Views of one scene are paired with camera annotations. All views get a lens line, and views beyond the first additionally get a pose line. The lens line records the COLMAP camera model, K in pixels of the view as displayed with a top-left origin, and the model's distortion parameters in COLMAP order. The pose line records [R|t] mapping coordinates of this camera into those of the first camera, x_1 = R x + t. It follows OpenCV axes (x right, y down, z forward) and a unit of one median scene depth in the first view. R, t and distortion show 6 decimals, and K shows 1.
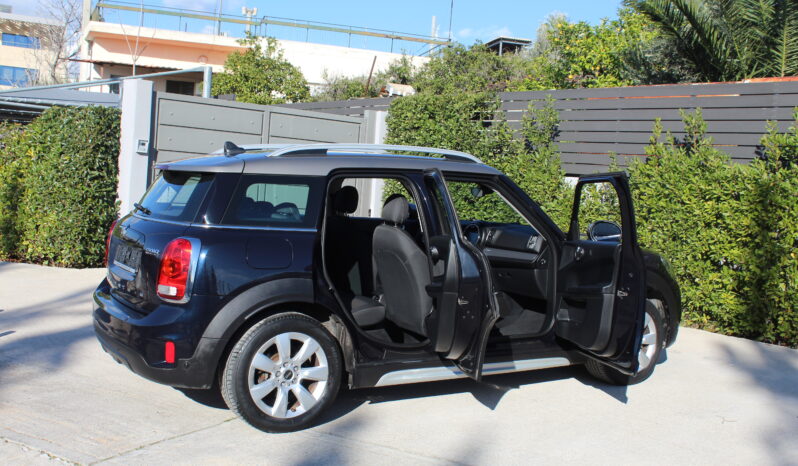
lens RADIAL K [[825.3, 0, 398.4], [0, 825.3, 248.6], [0, 0, 1]] dist [-0.102534, 0.031187]
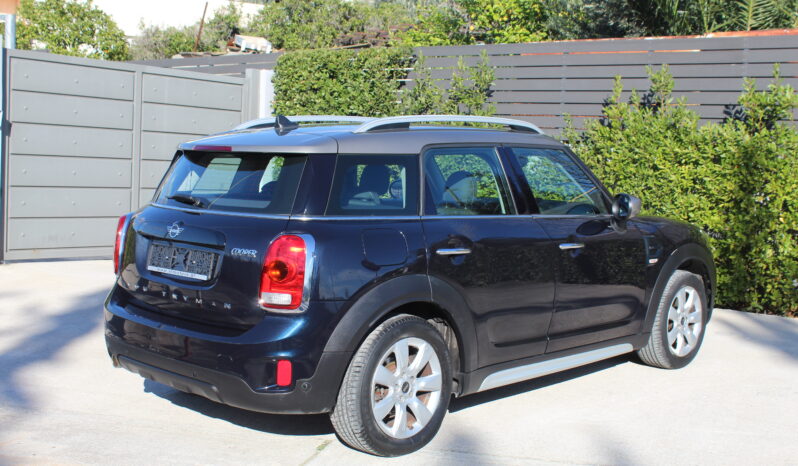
lens RADIAL K [[965.9, 0, 385.5], [0, 965.9, 234.6], [0, 0, 1]] dist [-0.131372, 0.192292]
pose [[0.971507, -0.048107, 0.232079, -0.215724], [0.045513, 0.998827, 0.016520, -0.013282], [-0.232602, -0.005486, 0.972557, 0.015299]]
